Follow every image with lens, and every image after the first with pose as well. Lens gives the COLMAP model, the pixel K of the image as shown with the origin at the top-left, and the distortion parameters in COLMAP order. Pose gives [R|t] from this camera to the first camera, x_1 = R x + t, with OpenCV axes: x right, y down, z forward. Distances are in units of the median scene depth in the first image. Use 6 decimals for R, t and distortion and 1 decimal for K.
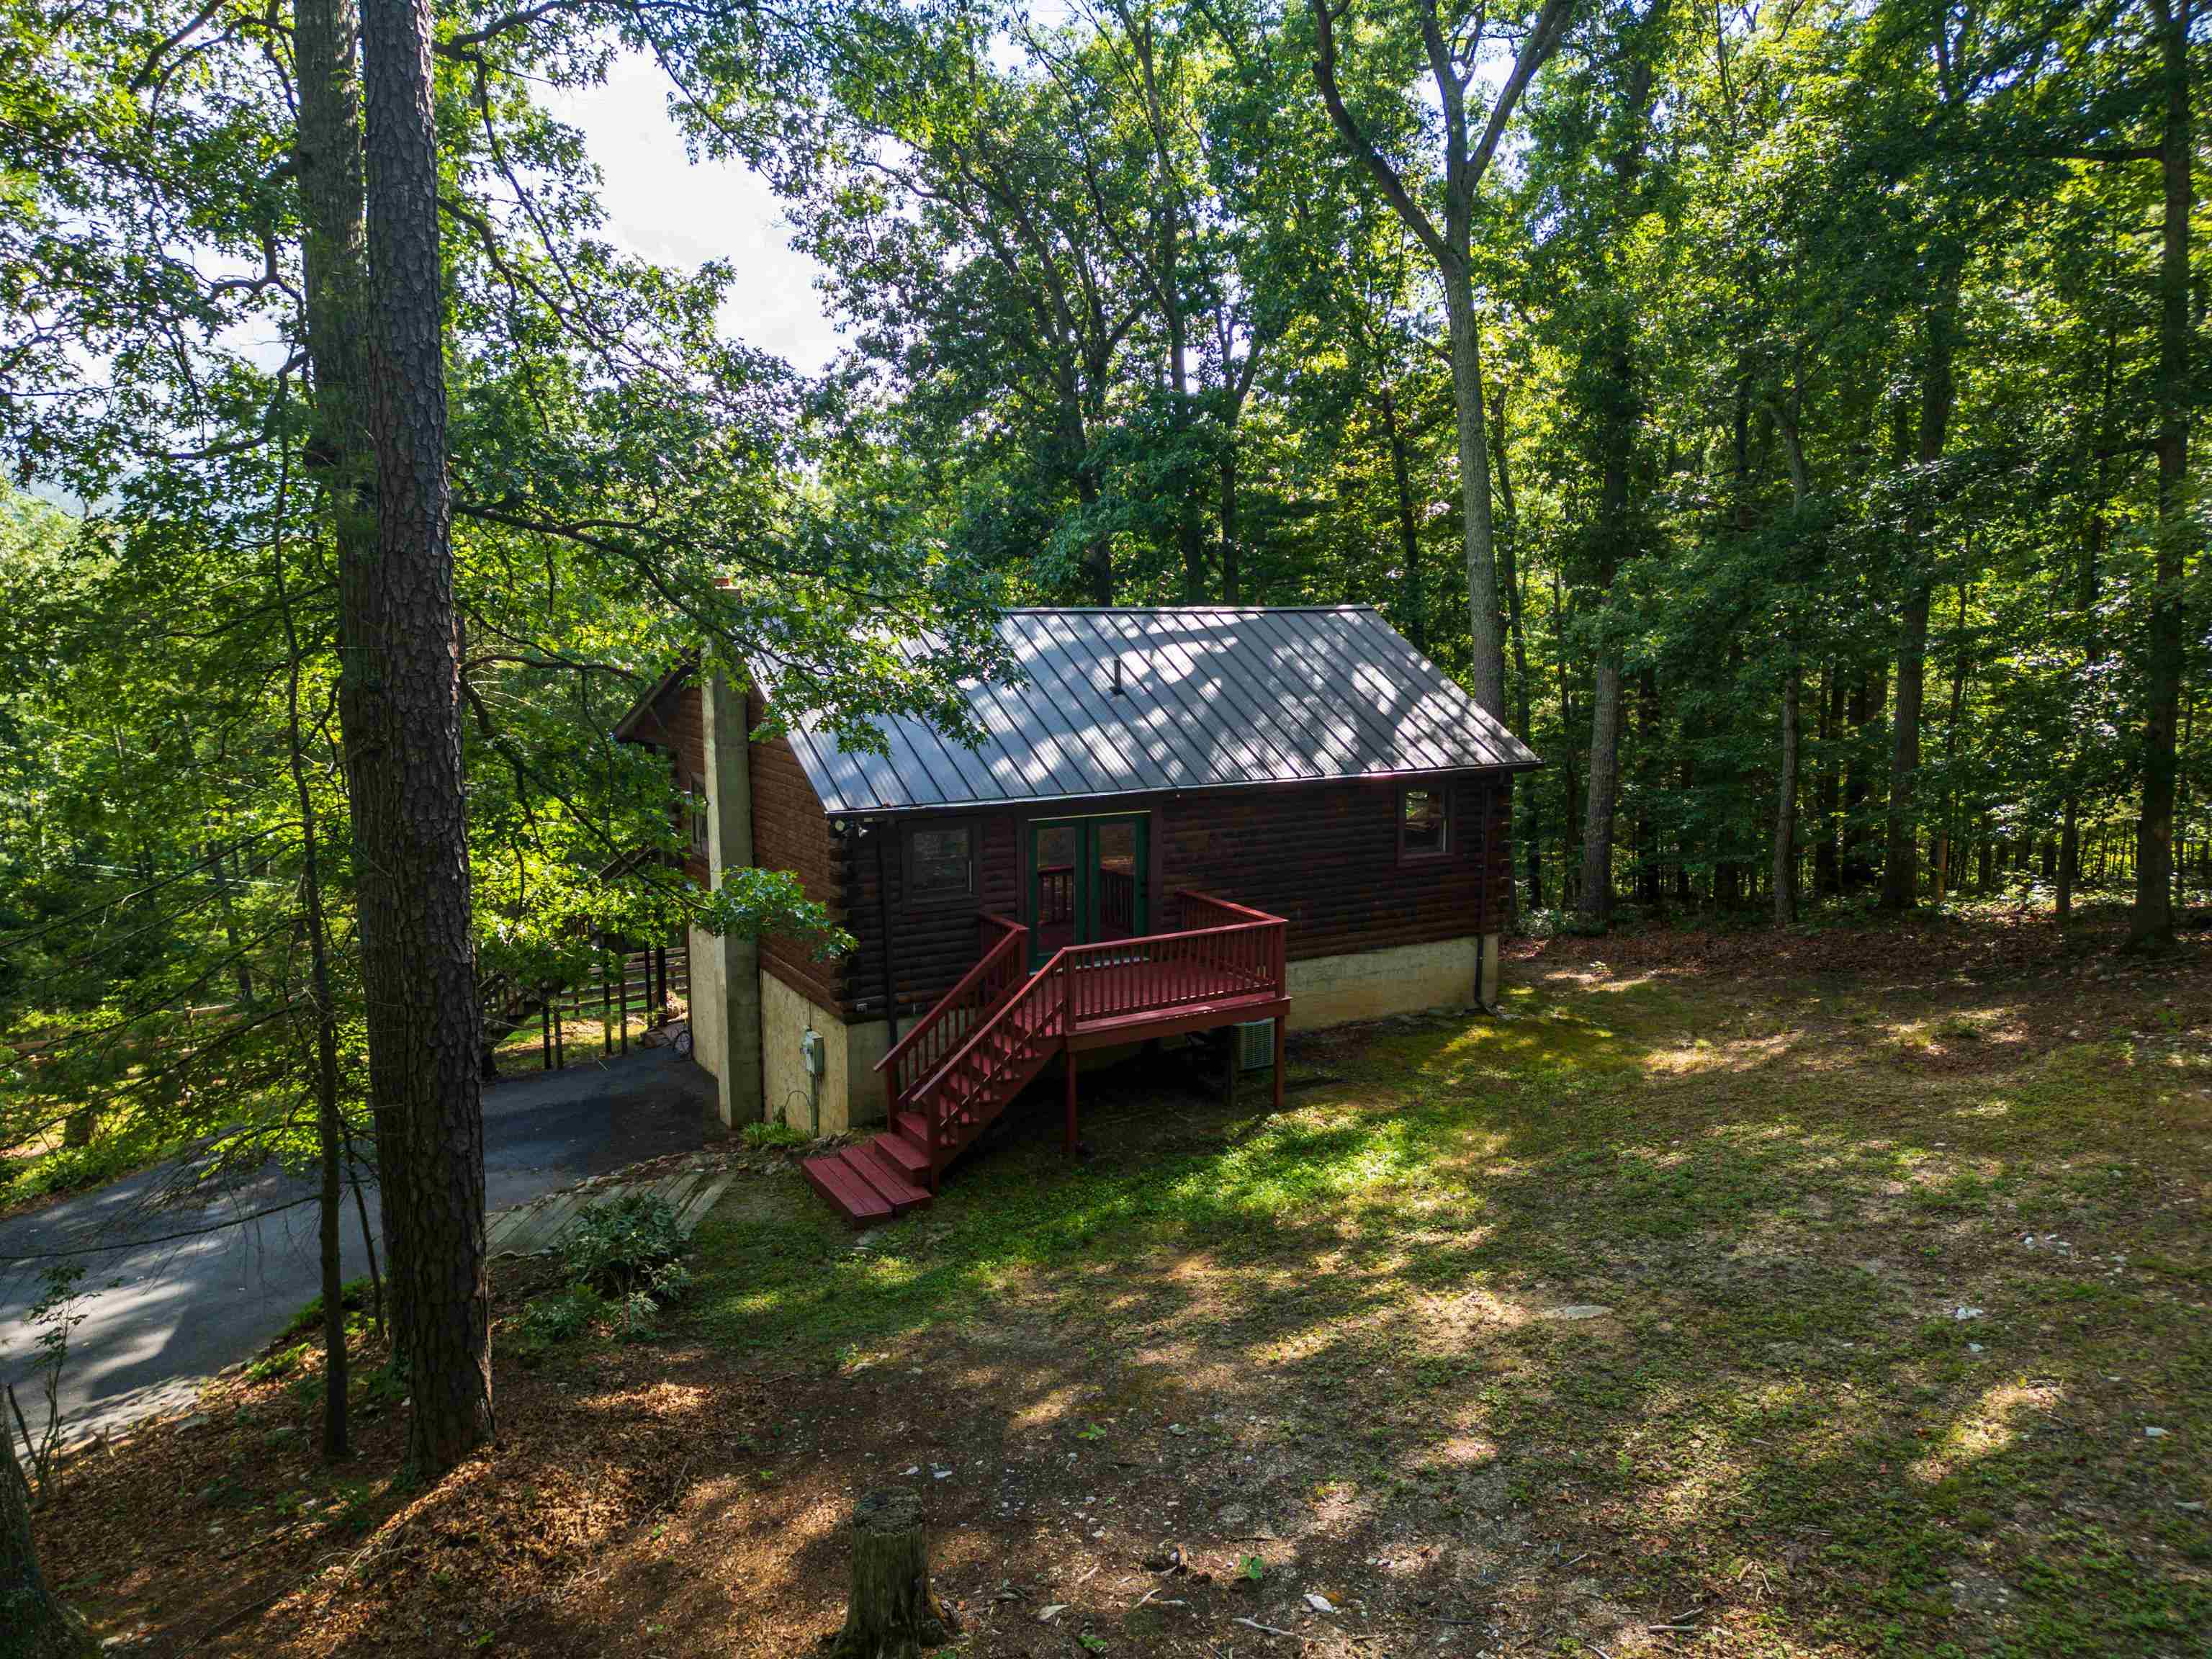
lens RADIAL K [[1498.1, 0, 1106.0], [0, 1498.1, 829.5], [0, 0, 1]] dist [0.002208, -0.123718]
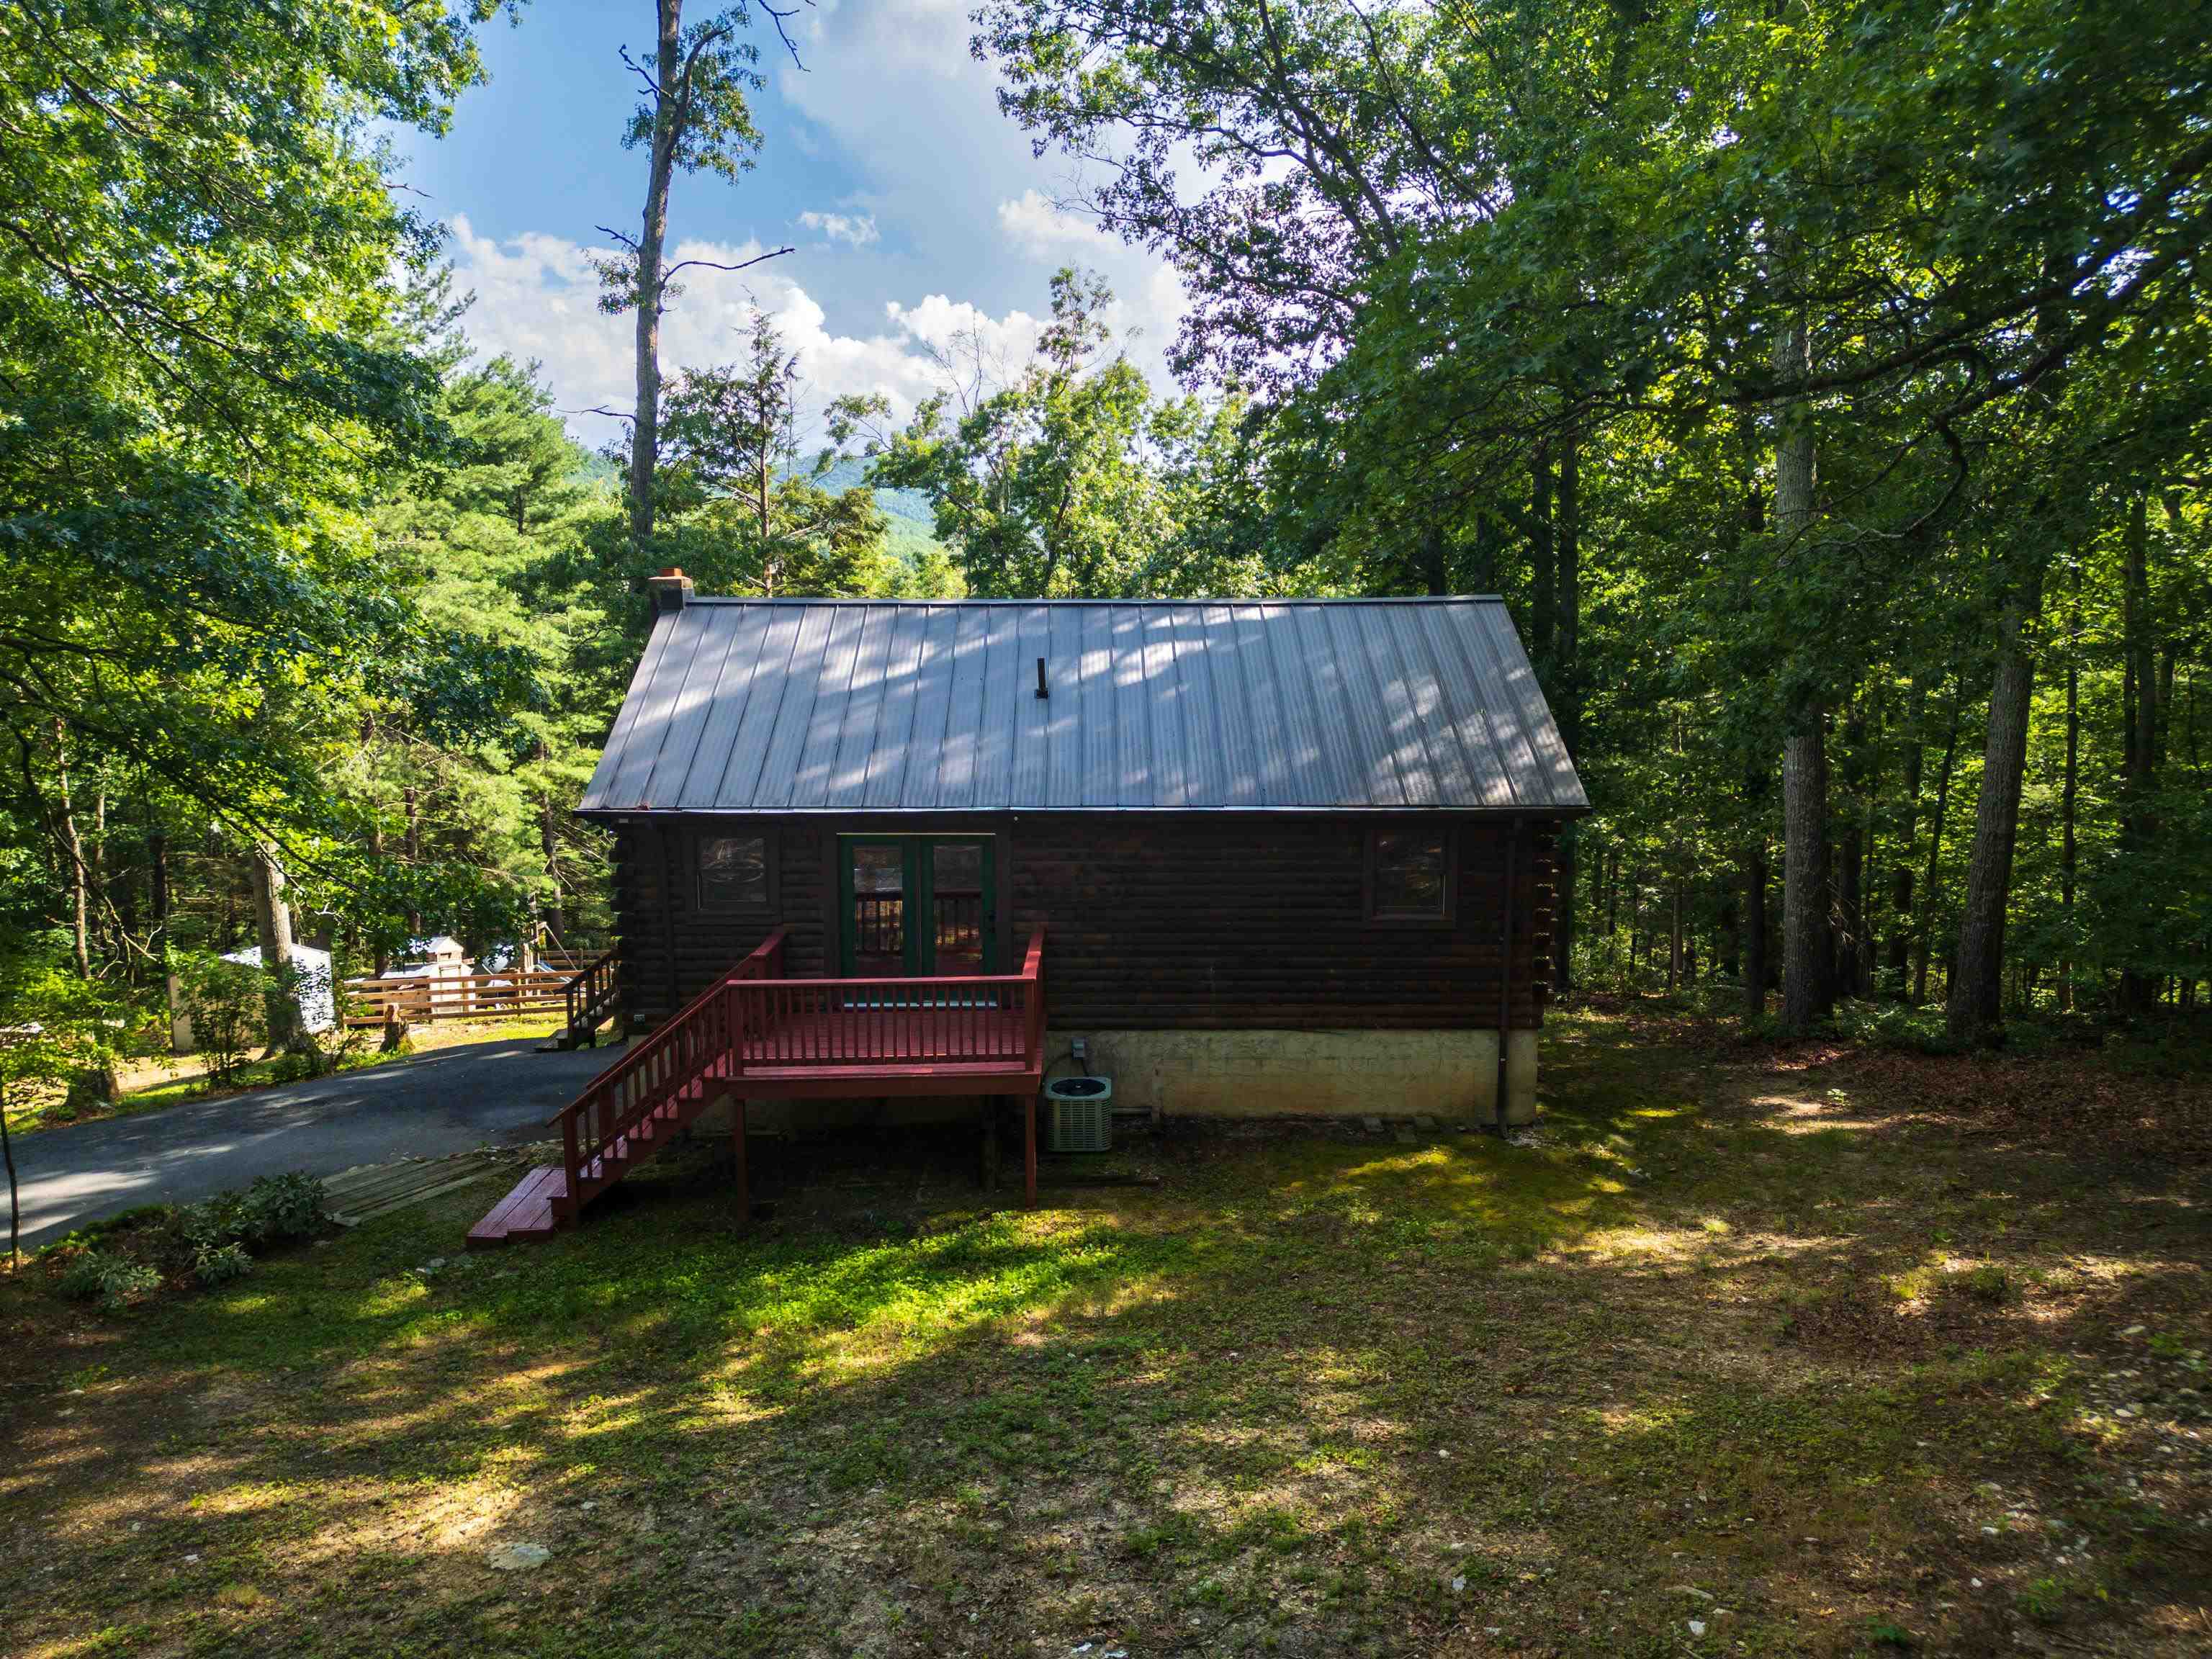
lens RADIAL K [[1498.1, 0, 1106.0], [0, 1498.1, 829.5], [0, 0, 1]] dist [0.002208, -0.123718]
pose [[0.885633, 0.071441, -0.458857, 0.472513], [-0.070216, 0.997336, 0.019757, -0.035766], [0.459046, 0.014721, 0.888291, 0.264364]]
